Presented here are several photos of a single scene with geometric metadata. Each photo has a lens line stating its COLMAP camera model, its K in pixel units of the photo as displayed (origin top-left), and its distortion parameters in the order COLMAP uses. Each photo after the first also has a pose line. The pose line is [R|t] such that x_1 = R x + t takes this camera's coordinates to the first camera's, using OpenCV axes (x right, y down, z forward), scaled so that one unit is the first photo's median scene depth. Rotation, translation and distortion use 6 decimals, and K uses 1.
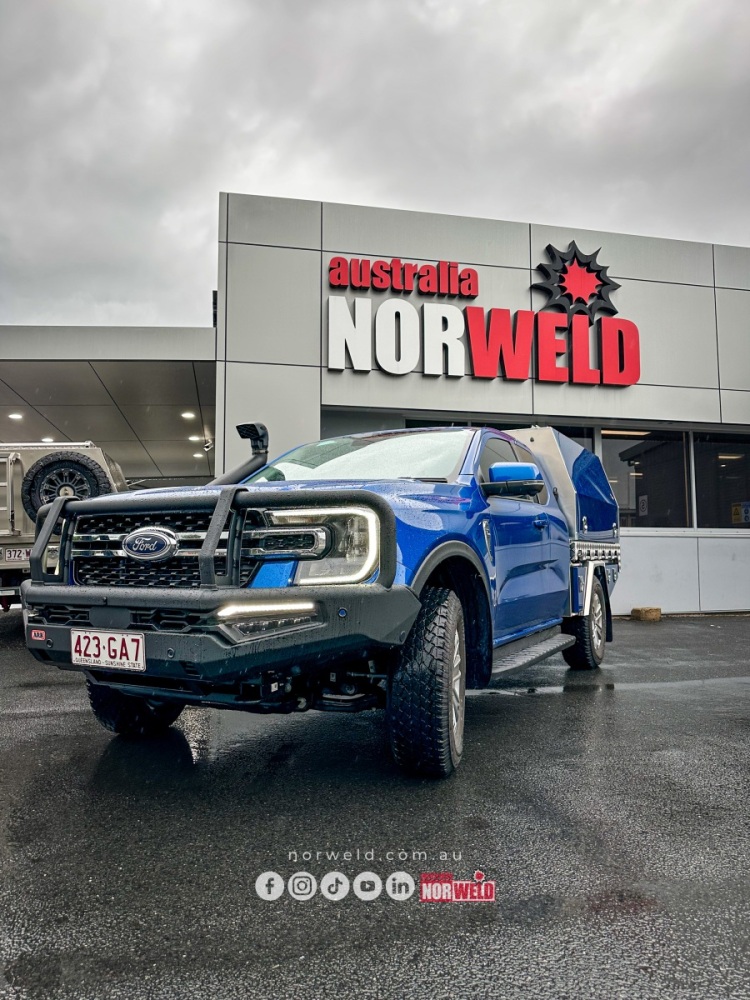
lens RADIAL K [[726.1, 0, 390.4], [0, 726.1, 503.7], [0, 0, 1]] dist [-0.013515, -0.005782]
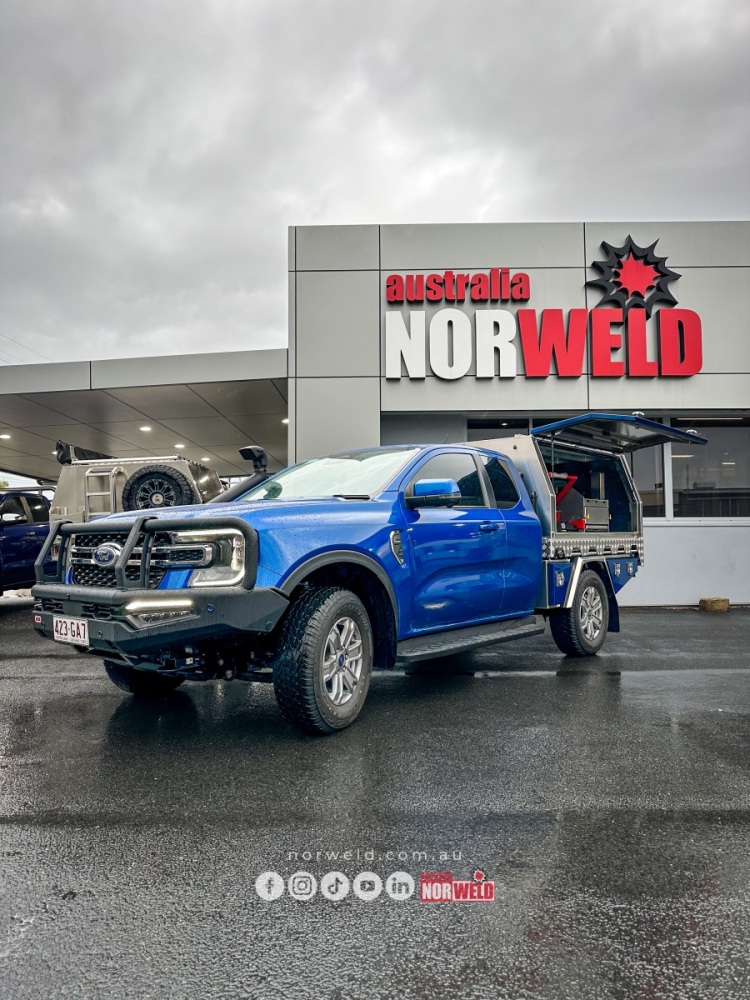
lens RADIAL K [[726.1, 0, 390.4], [0, 726.1, 503.7], [0, 0, 1]] dist [-0.013515, -0.005782]
pose [[0.973474, -0.016489, -0.228202, 0.165816], [0.022146, 0.999507, 0.022252, -0.020102], [0.227722, -0.026715, 0.973360, -0.072787]]
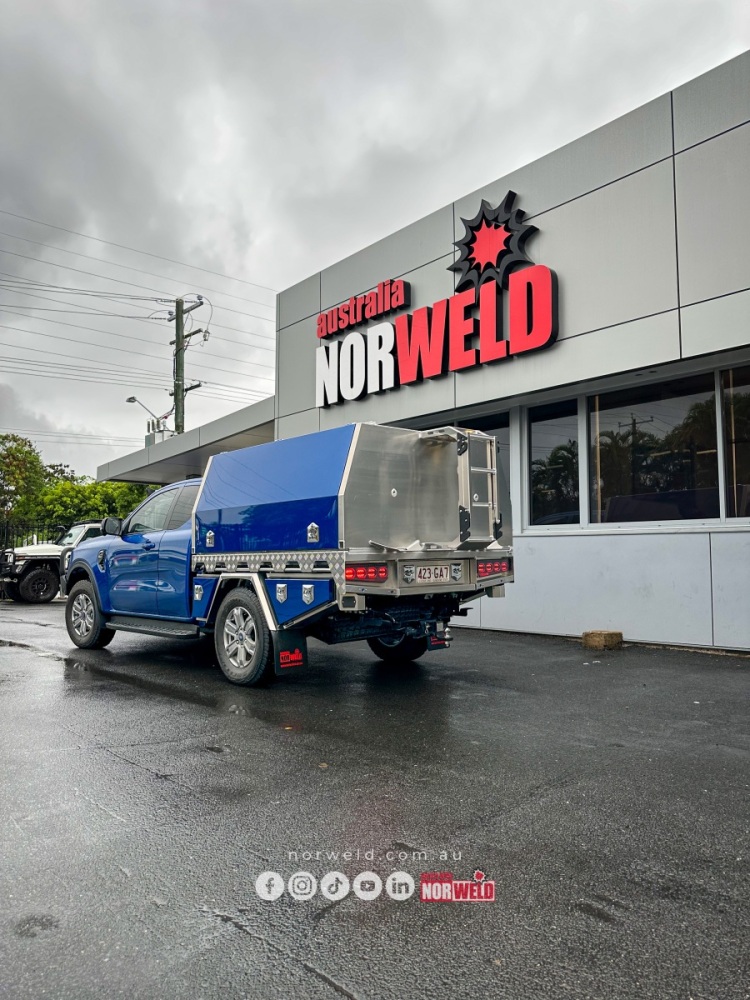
lens RADIAL K [[726.1, 0, 390.4], [0, 726.1, 503.7], [0, 0, 1]] dist [-0.013515, -0.005782]
pose [[0.463408, -0.060614, -0.884069, 1.033786], [0.076434, 0.996674, -0.028270, 0.019320], [0.882842, -0.054472, 0.466500, 0.517203]]
